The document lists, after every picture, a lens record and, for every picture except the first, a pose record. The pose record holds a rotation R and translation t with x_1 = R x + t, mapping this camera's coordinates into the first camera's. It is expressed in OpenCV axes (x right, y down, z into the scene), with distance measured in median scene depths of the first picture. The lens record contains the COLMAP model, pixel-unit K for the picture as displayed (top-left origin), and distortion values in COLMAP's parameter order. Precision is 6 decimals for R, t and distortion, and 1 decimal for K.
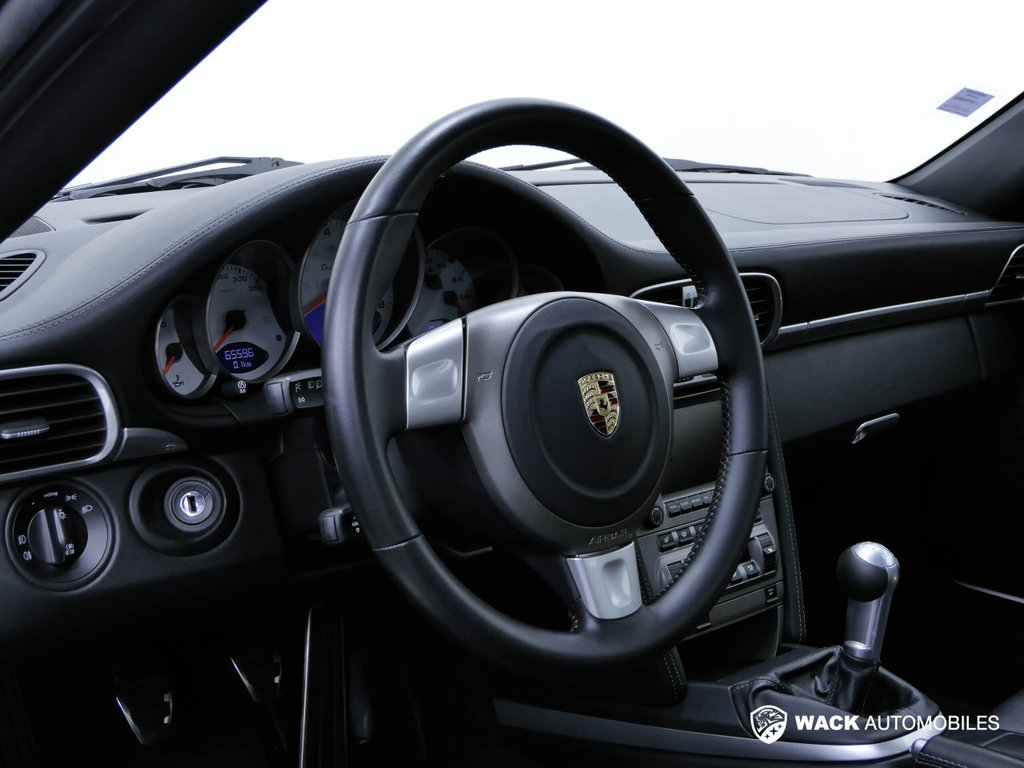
lens RADIAL K [[1433.3, 0, 511.5], [0, 1433.3, 387.0], [0, 0, 1]] dist [-0.016815, 0.000000]
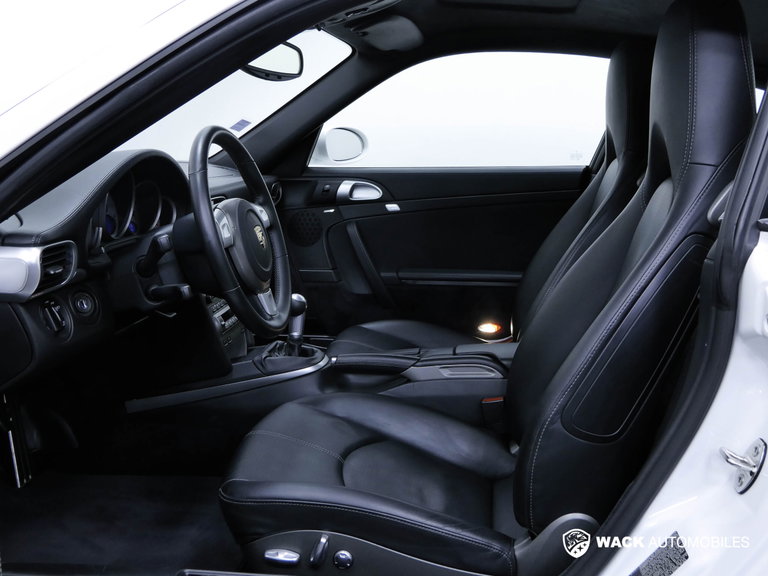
lens RADIAL K [[835.4, 0, 383.2], [0, 835.4, 286.0], [0, 0, 1]] dist [0.011617, 0.000000]
pose [[0.759550, -0.130455, 0.637233, -0.660784], [0.134550, 0.990004, 0.042297, 0.057371], [-0.636381, 0.053613, 0.769510, -0.309714]]
